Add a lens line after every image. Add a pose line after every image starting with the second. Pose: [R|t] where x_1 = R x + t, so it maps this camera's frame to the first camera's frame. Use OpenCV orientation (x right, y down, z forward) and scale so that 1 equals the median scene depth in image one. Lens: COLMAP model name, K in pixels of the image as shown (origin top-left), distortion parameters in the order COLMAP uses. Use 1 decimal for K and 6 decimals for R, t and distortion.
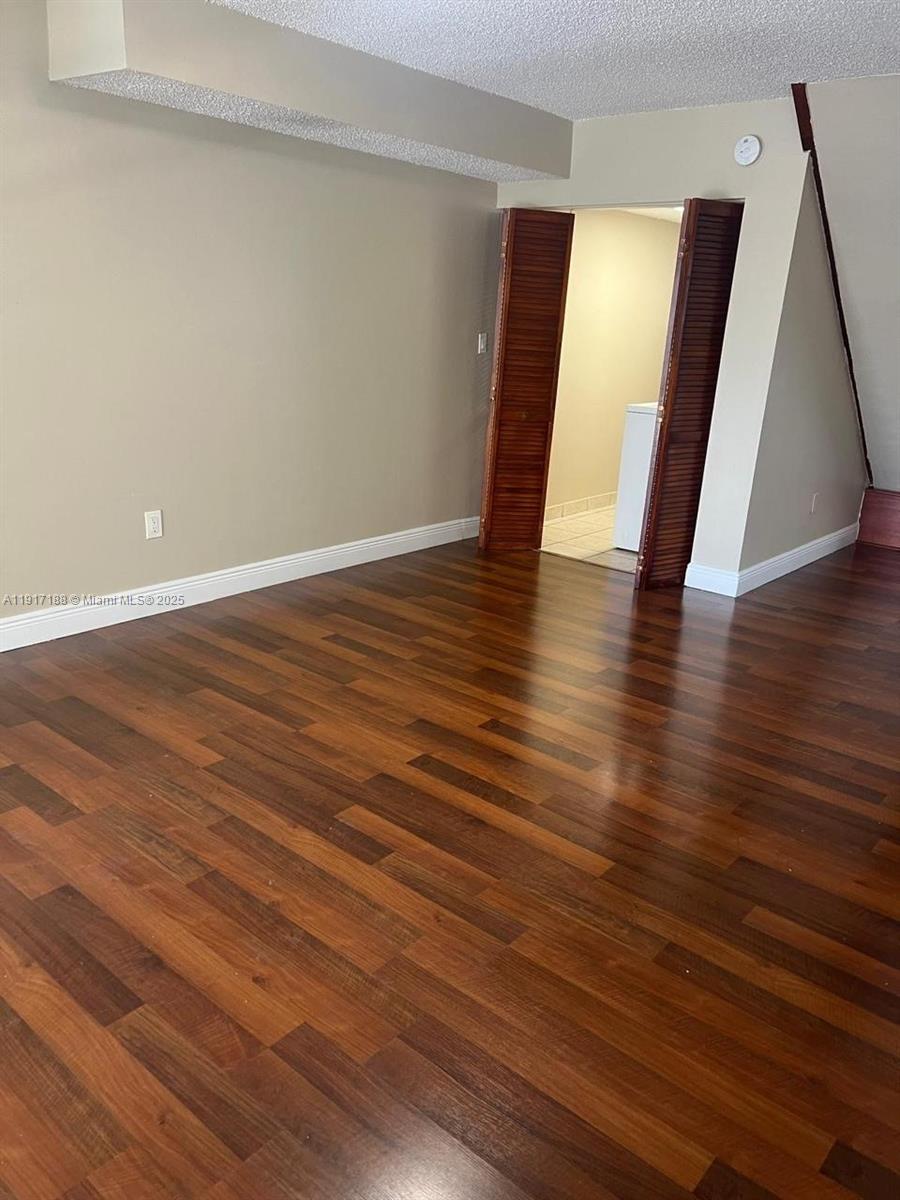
lens RADIAL K [[923.4, 0, 449.5], [0, 923.4, 586.5], [0, 0, 1]] dist [0.071857, 0.000566]
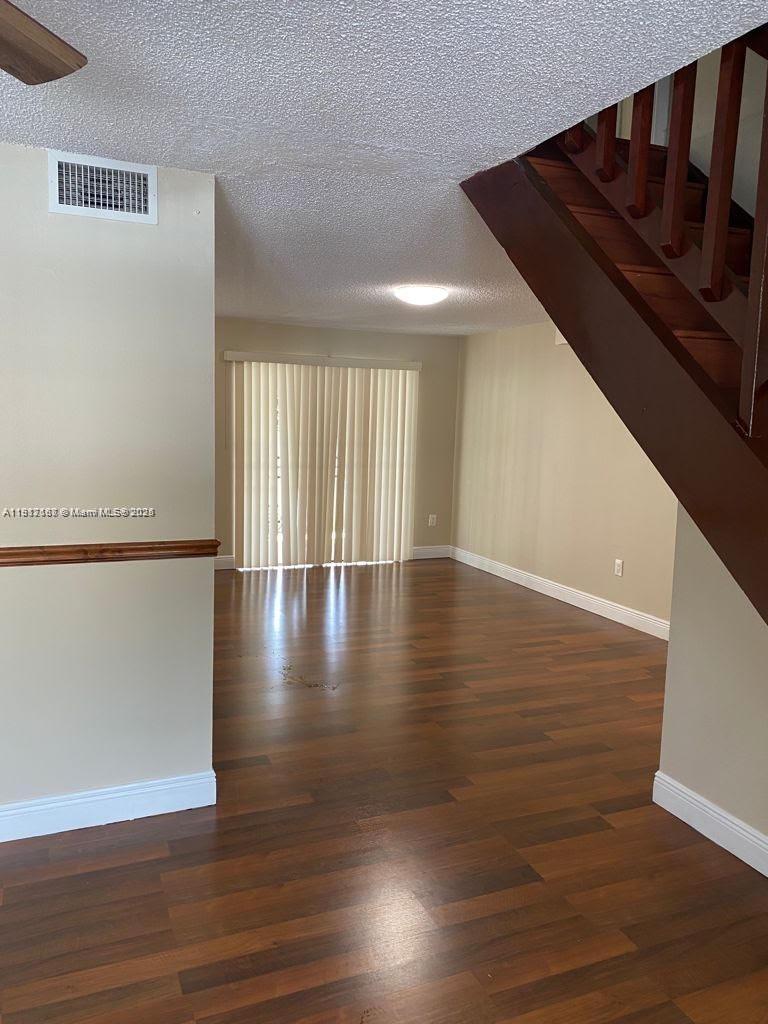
lens RADIAL K [[788.0, 0, 383.6], [0, 788.0, 500.4], [0, 0, 1]] dist [0.071857, 0.000566]
pose [[-0.453258, 0.034420, -0.890714, 1.205073], [-0.299977, 0.935080, 0.188784, -0.337055], [0.839387, 0.352761, -0.413508, 1.190033]]
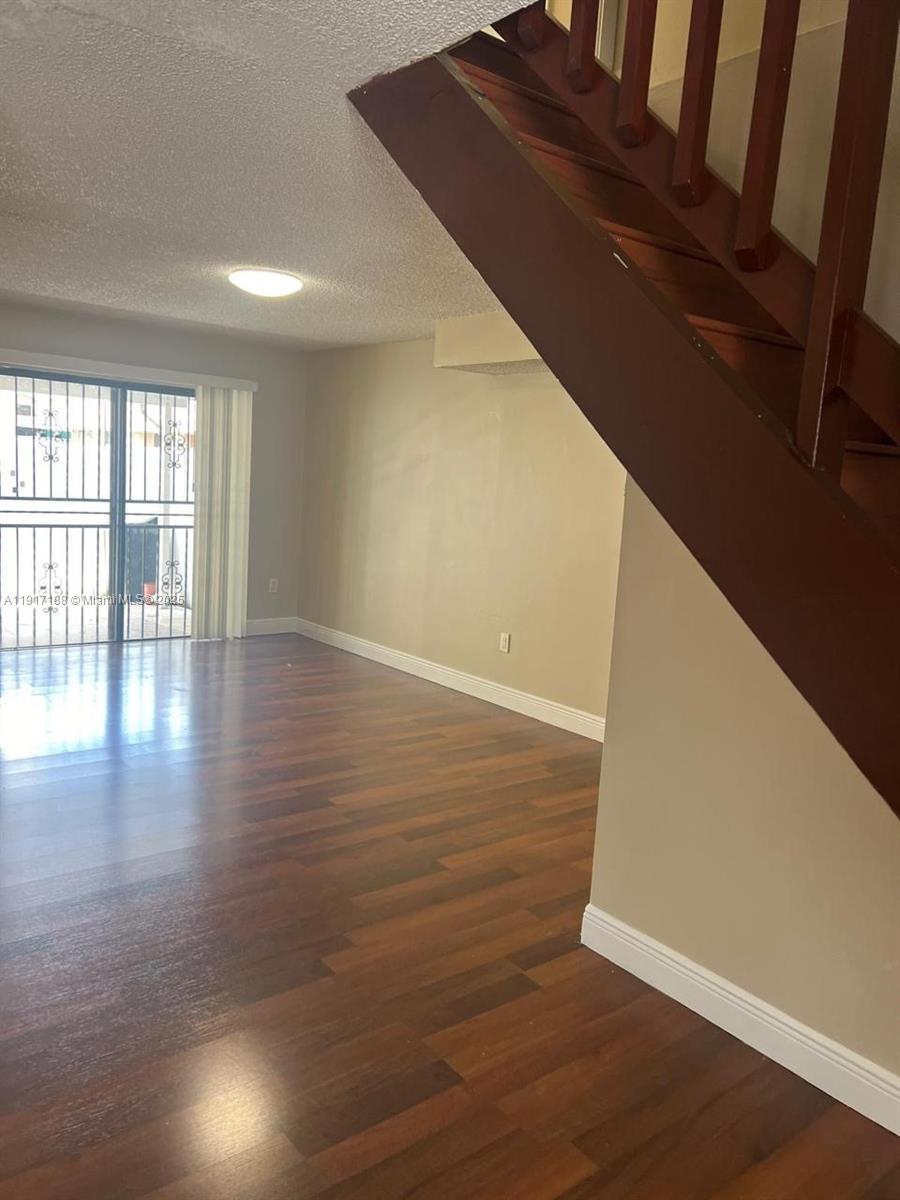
lens RADIAL K [[908.6, 0, 473.8], [0, 908.6, 609.5], [0, 0, 1]] dist [0.011671, -0.005458]
pose [[-0.179445, 0.085218, -0.980070, 1.092103], [-0.348875, 0.925979, 0.144391, -0.308353], [0.919829, 0.367832, -0.136432, 1.119360]]
